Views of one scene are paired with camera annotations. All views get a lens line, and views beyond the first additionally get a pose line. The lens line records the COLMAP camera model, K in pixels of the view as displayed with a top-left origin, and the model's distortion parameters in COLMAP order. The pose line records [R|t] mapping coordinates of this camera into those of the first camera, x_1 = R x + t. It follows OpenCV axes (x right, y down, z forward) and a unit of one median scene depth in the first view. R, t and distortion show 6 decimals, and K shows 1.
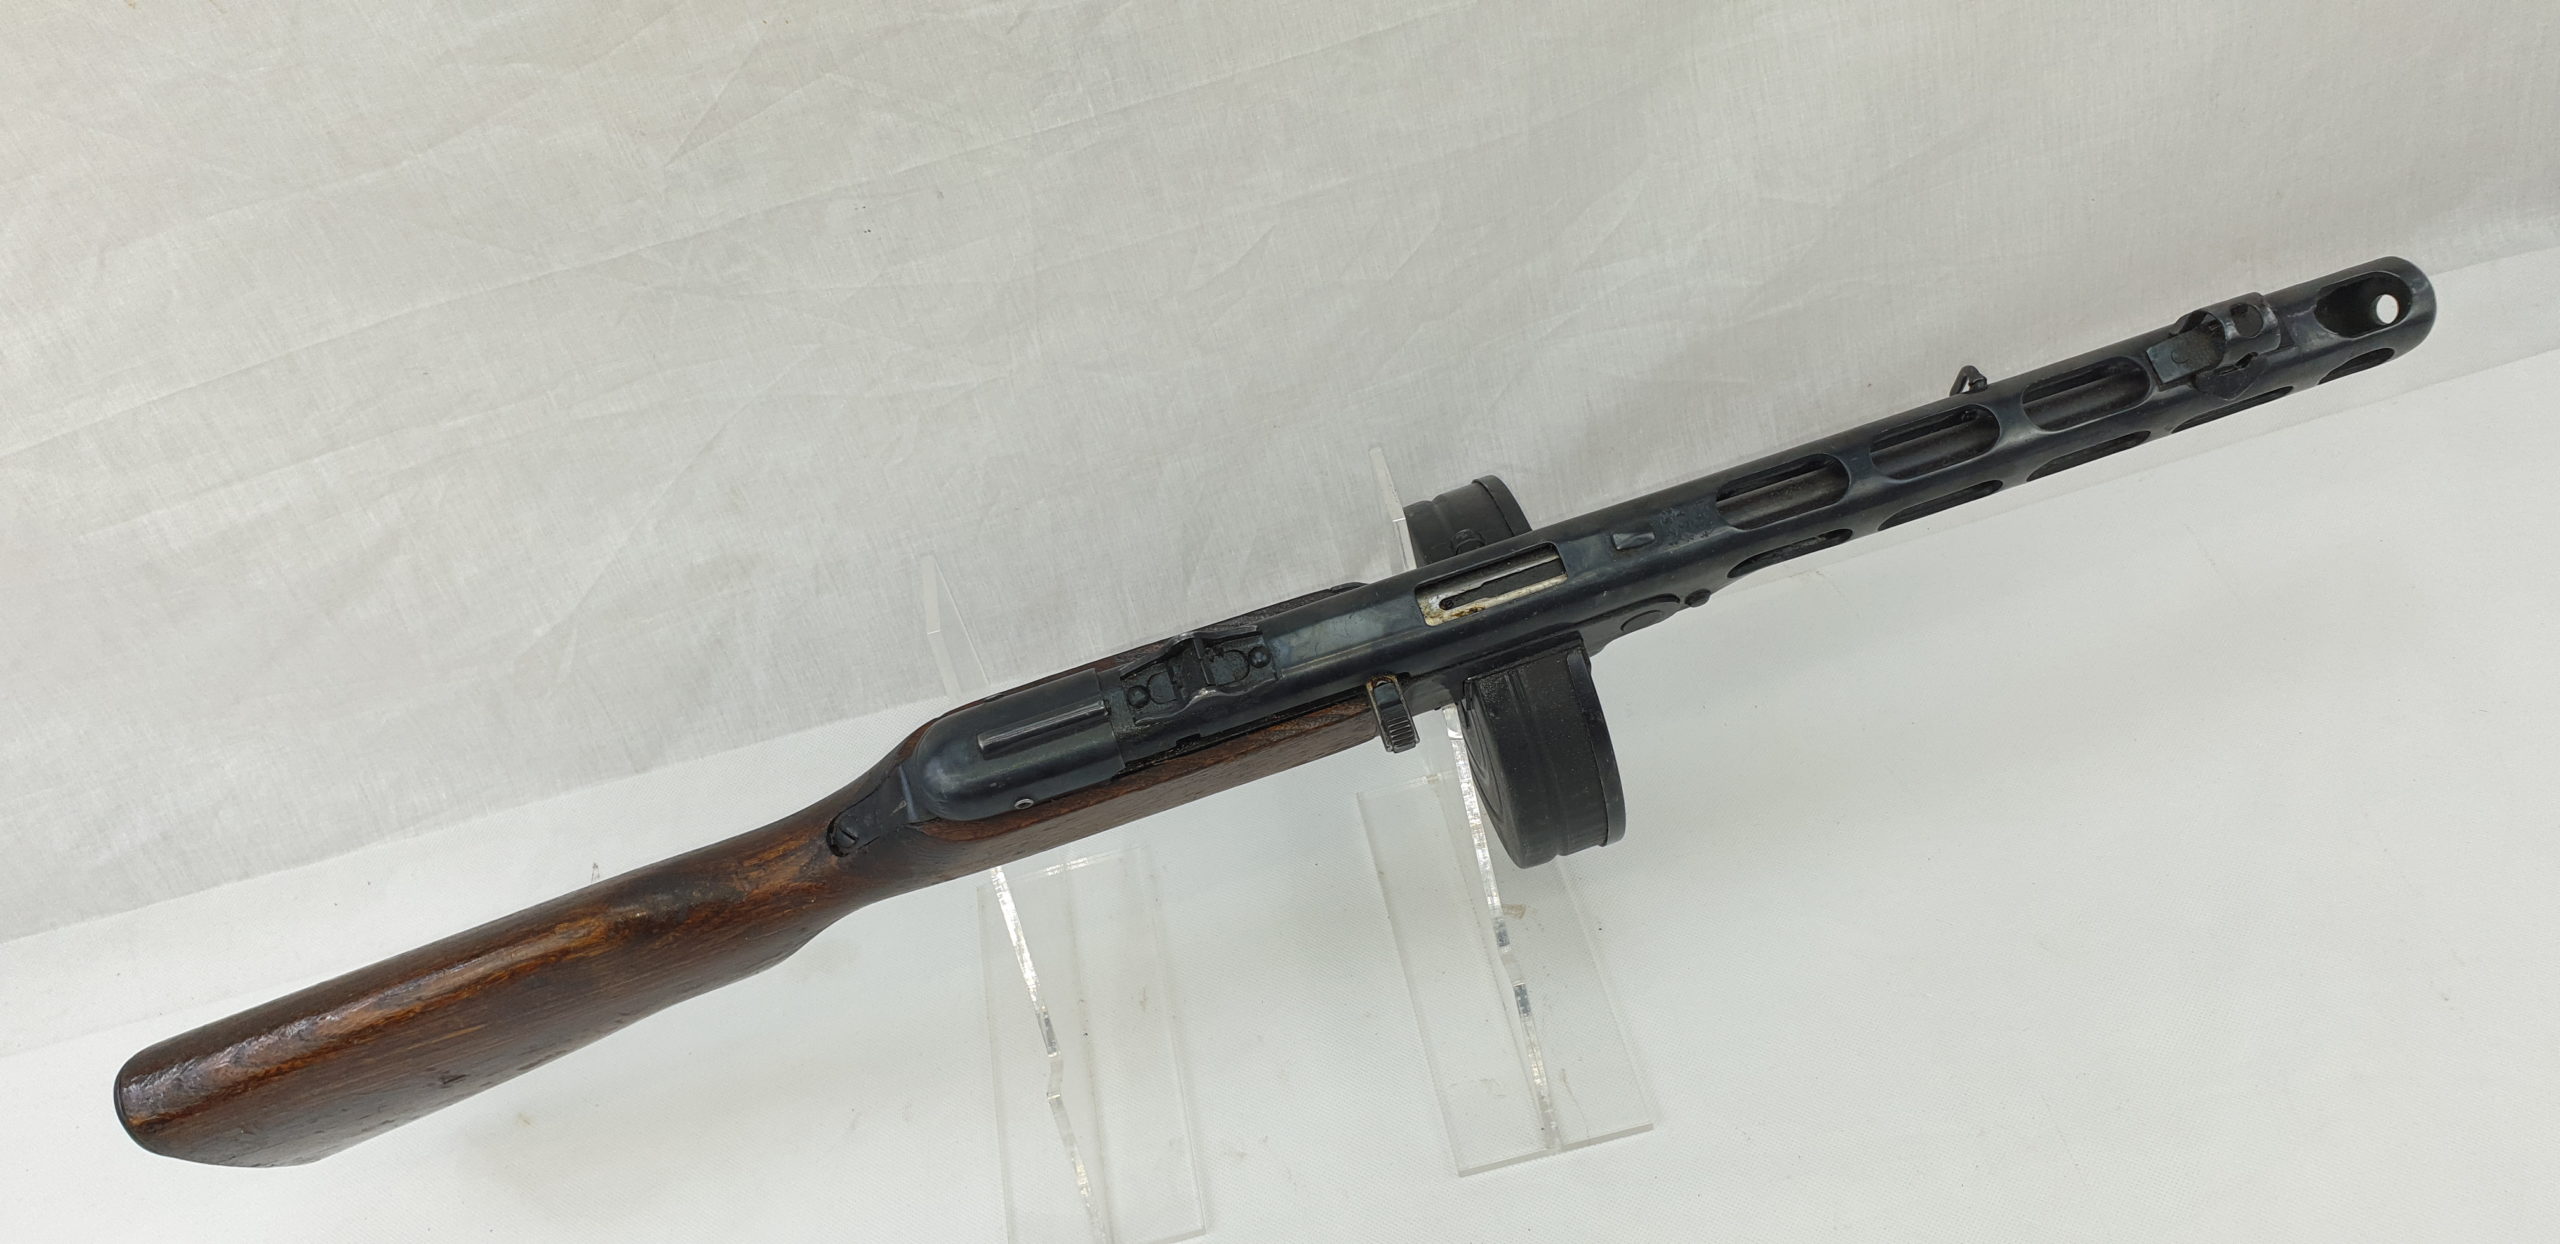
lens RADIAL K [[2034.3, 0, 1266.8], [0, 2034.3, 623.0], [0, 0, 1]] dist [-0.021935, 0.039133]
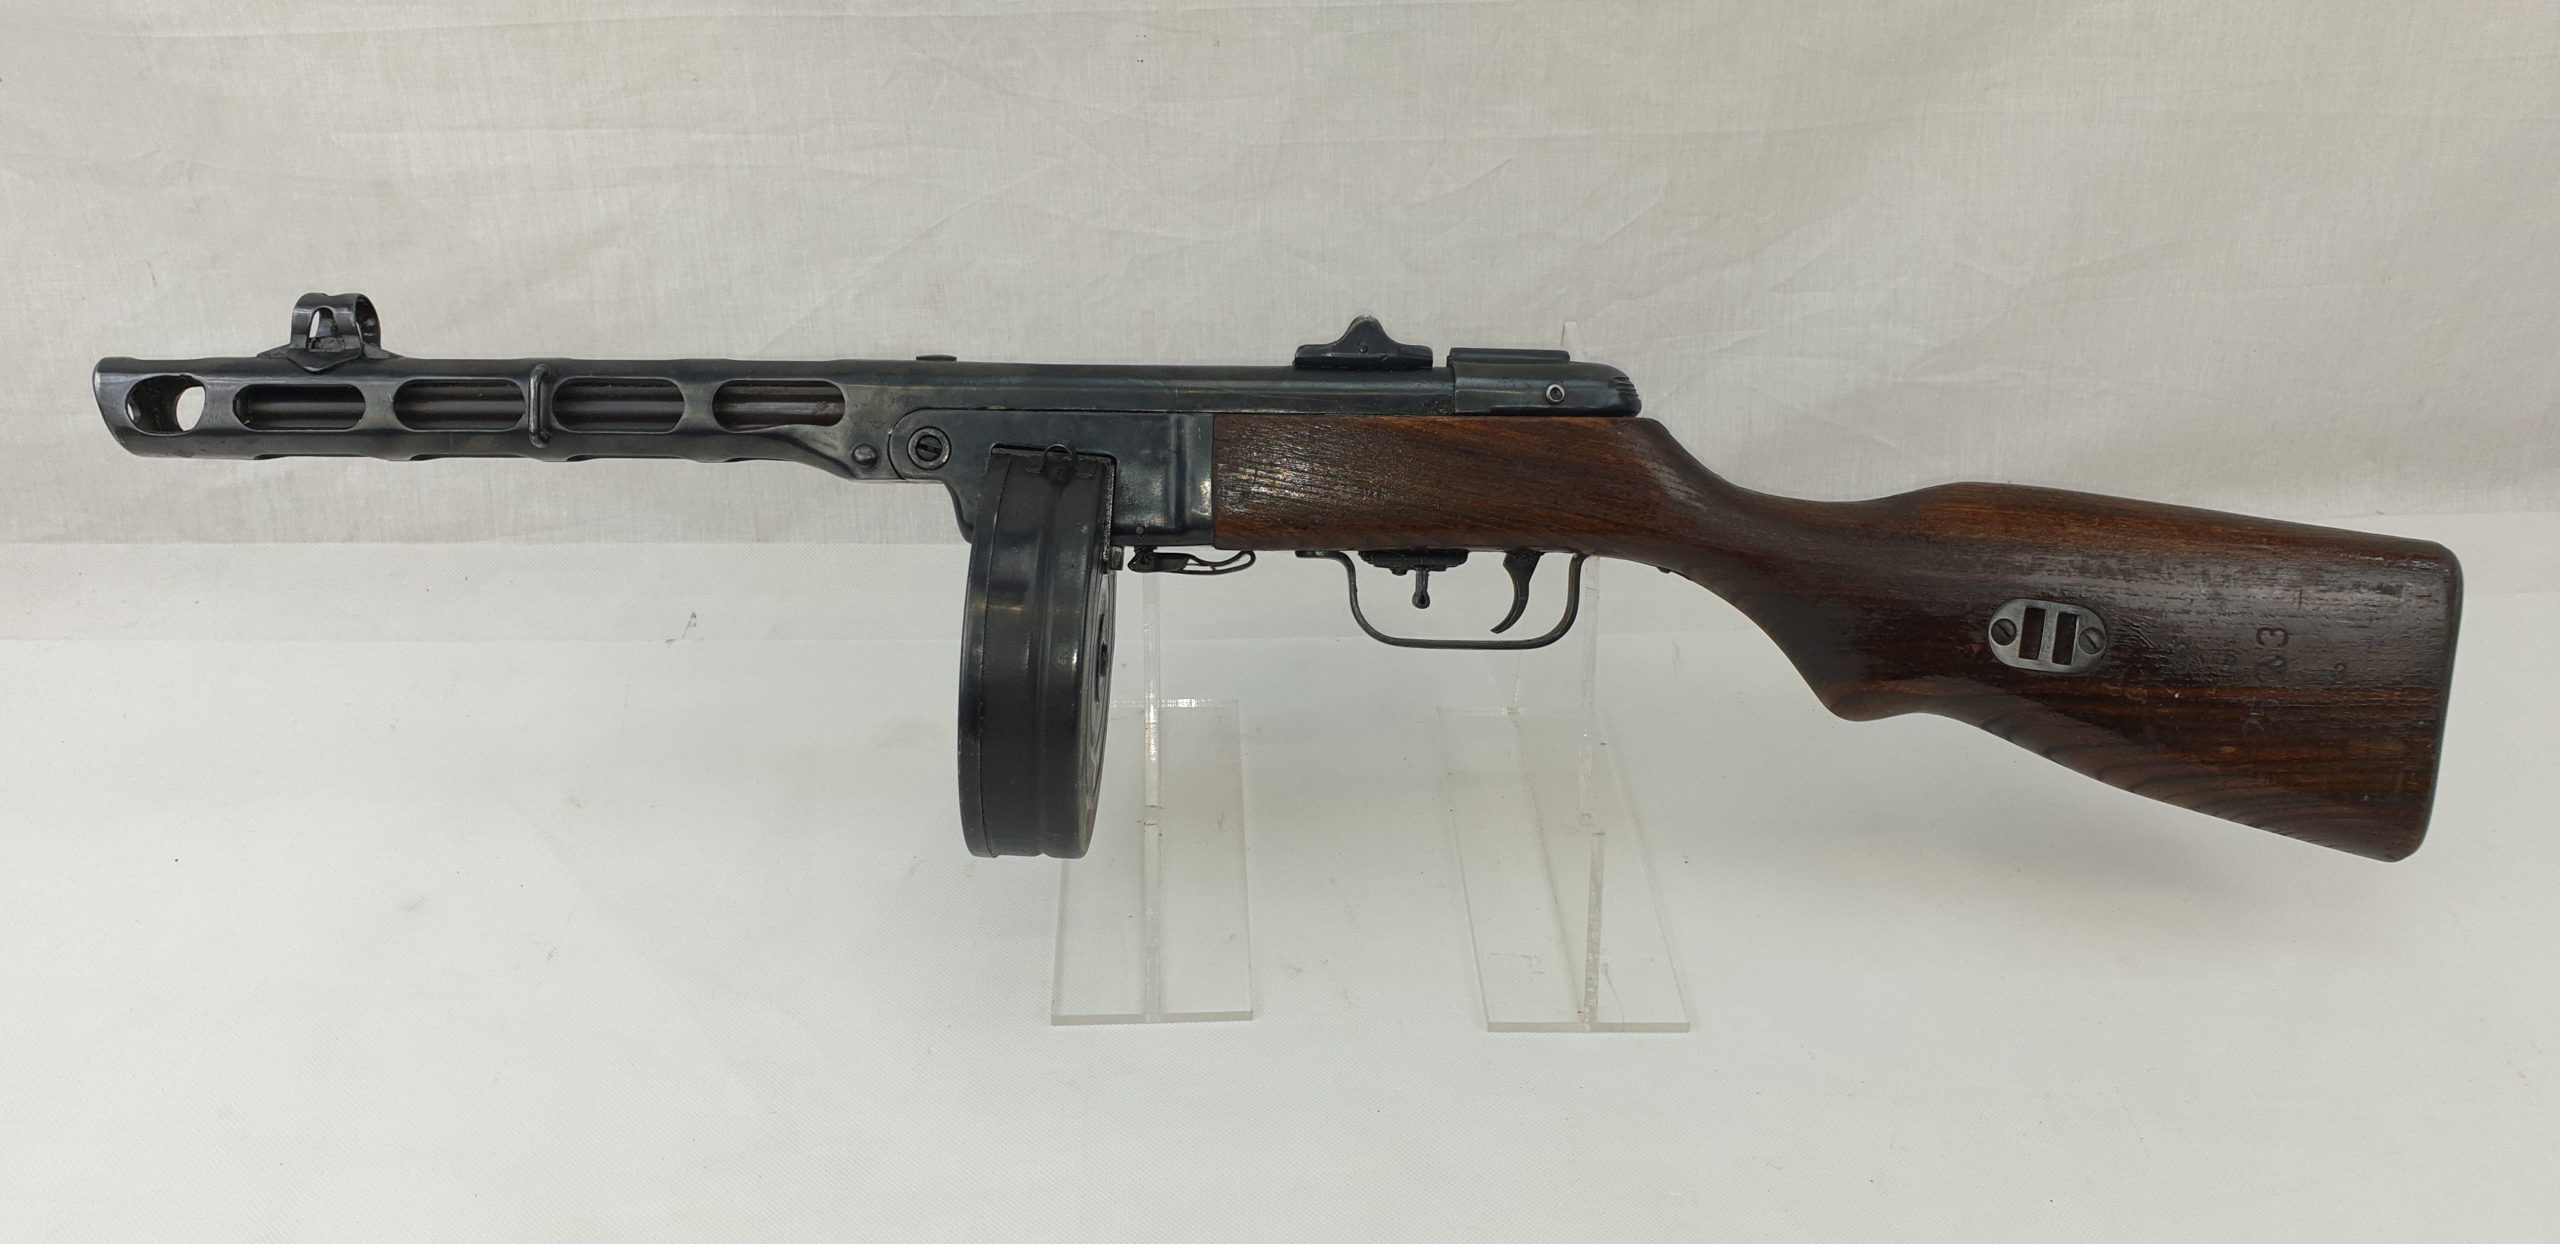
lens RADIAL K [[2034.3, 0, 1275.1], [0, 2034.3, 619.0], [0, 0, 1]] dist [-0.021935, 0.039133]
pose [[0.969924, 0.243375, 0.003946, -0.060174], [-0.239814, 0.958256, -0.155678, 0.222486], [-0.041669, 0.150049, 0.987800, 0.000357]]
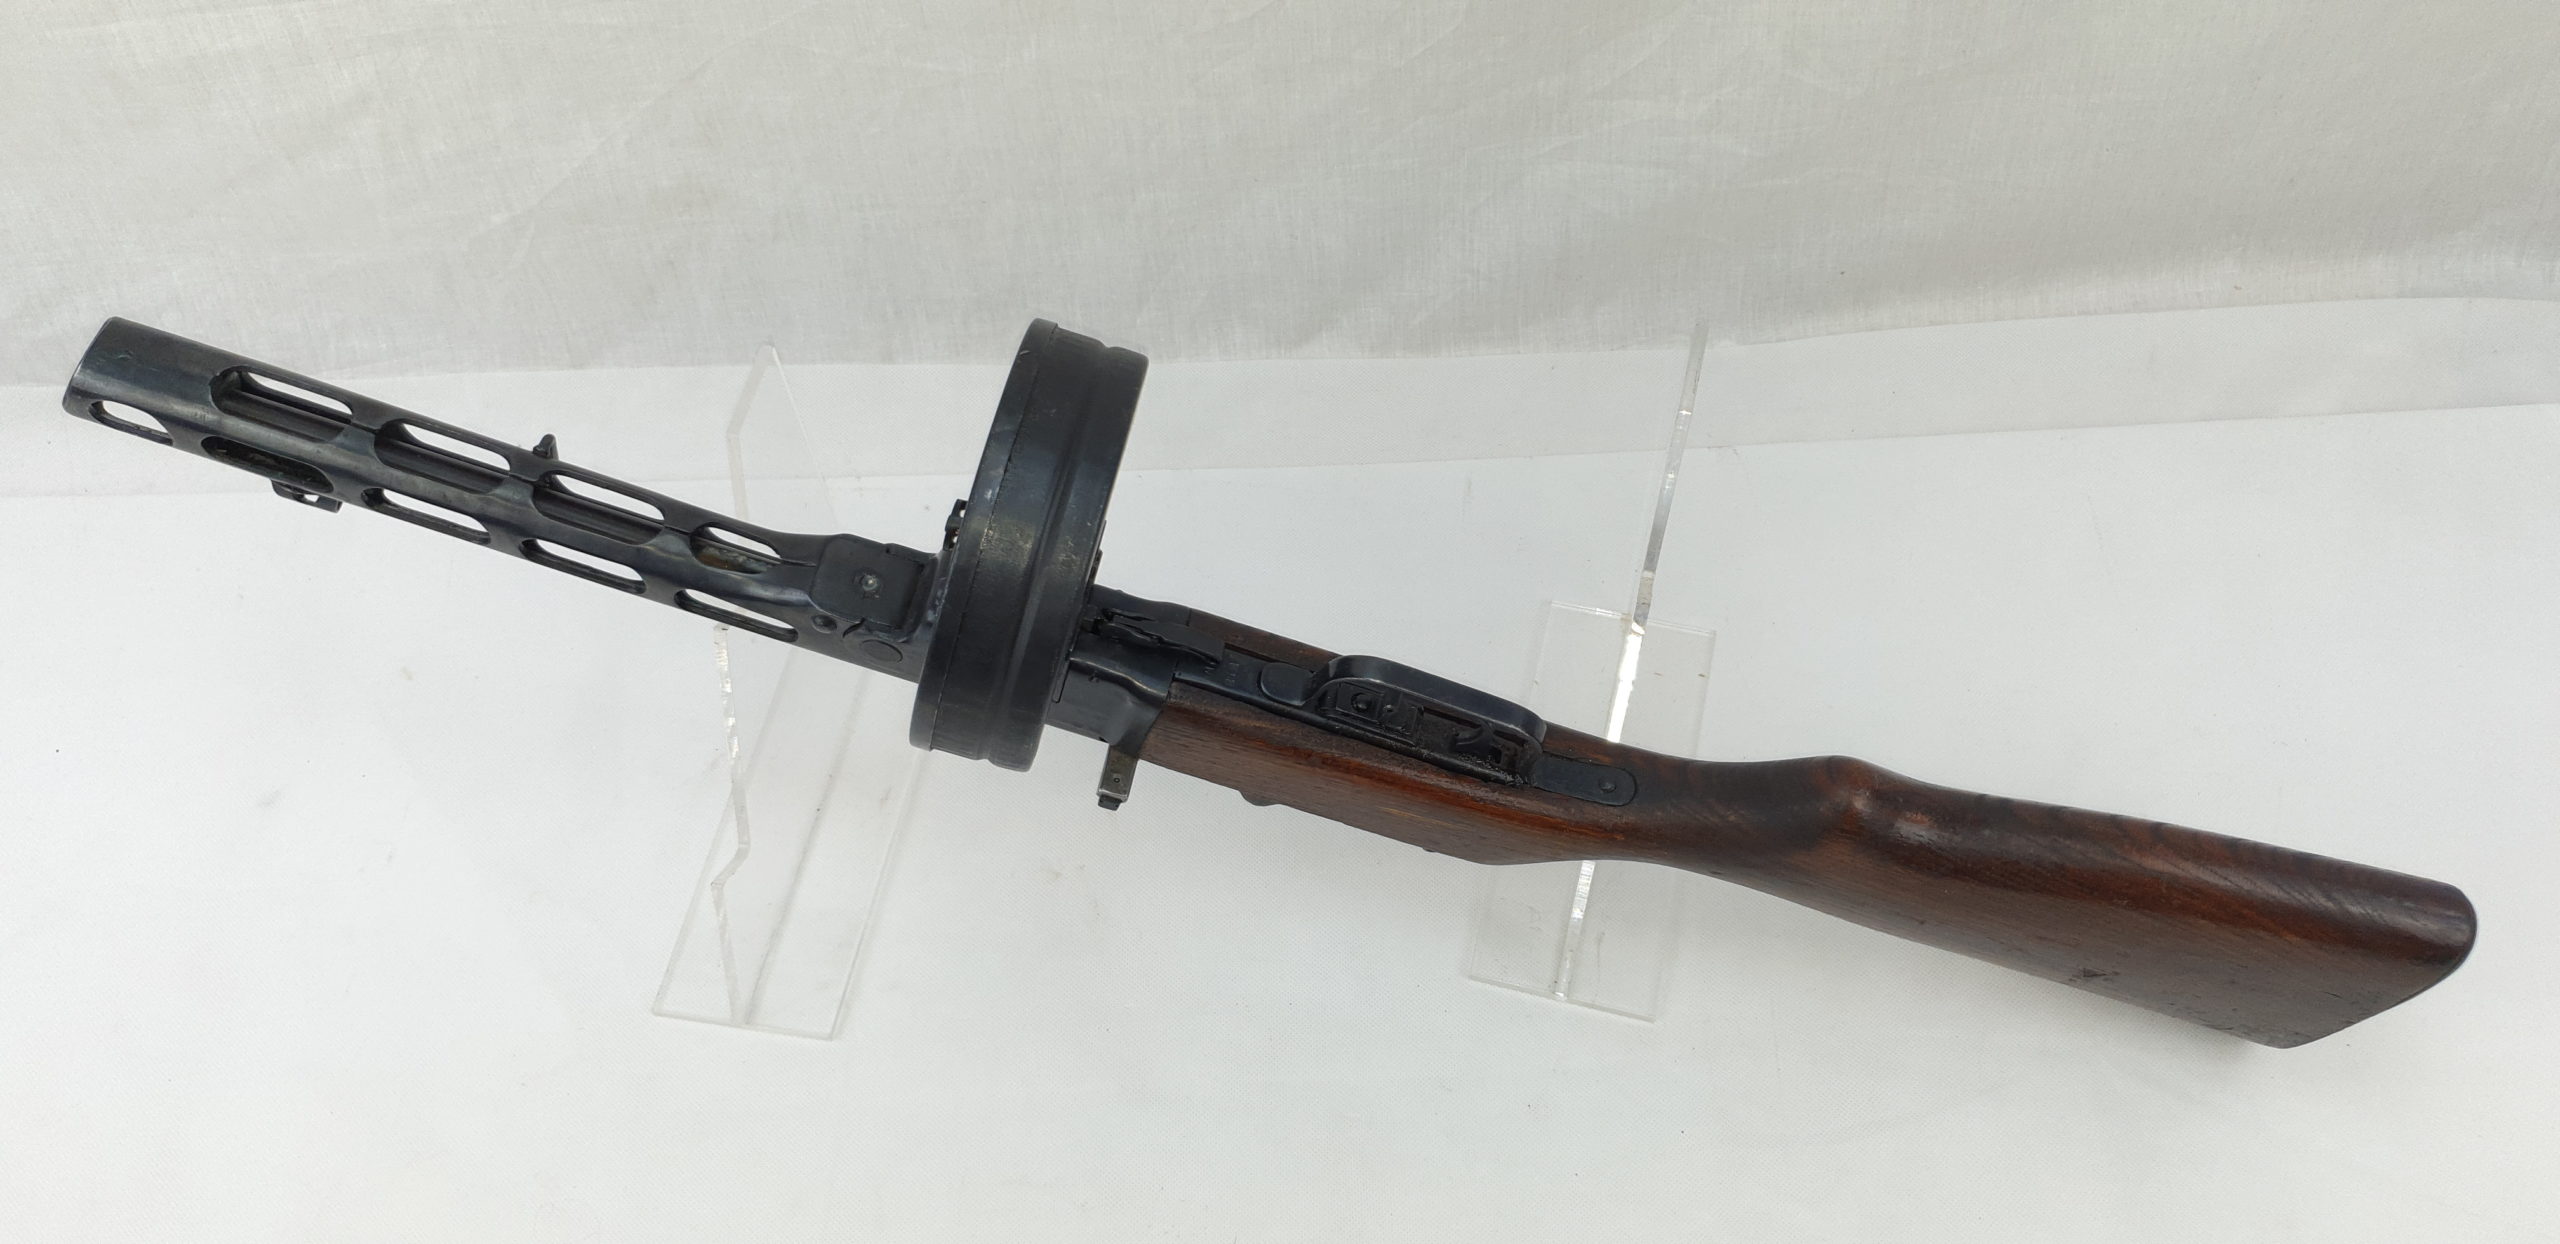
lens RADIAL K [[2034.3, 0, 1277.5], [0, 2034.3, 654.3], [0, 0, 1]] dist [-0.021935, 0.039133]
pose [[0.973002, 0.226630, 0.043661, 0.025022], [-0.230655, 0.948202, 0.218427, -0.102373], [0.008103, -0.222601, 0.974876, -0.029699]]
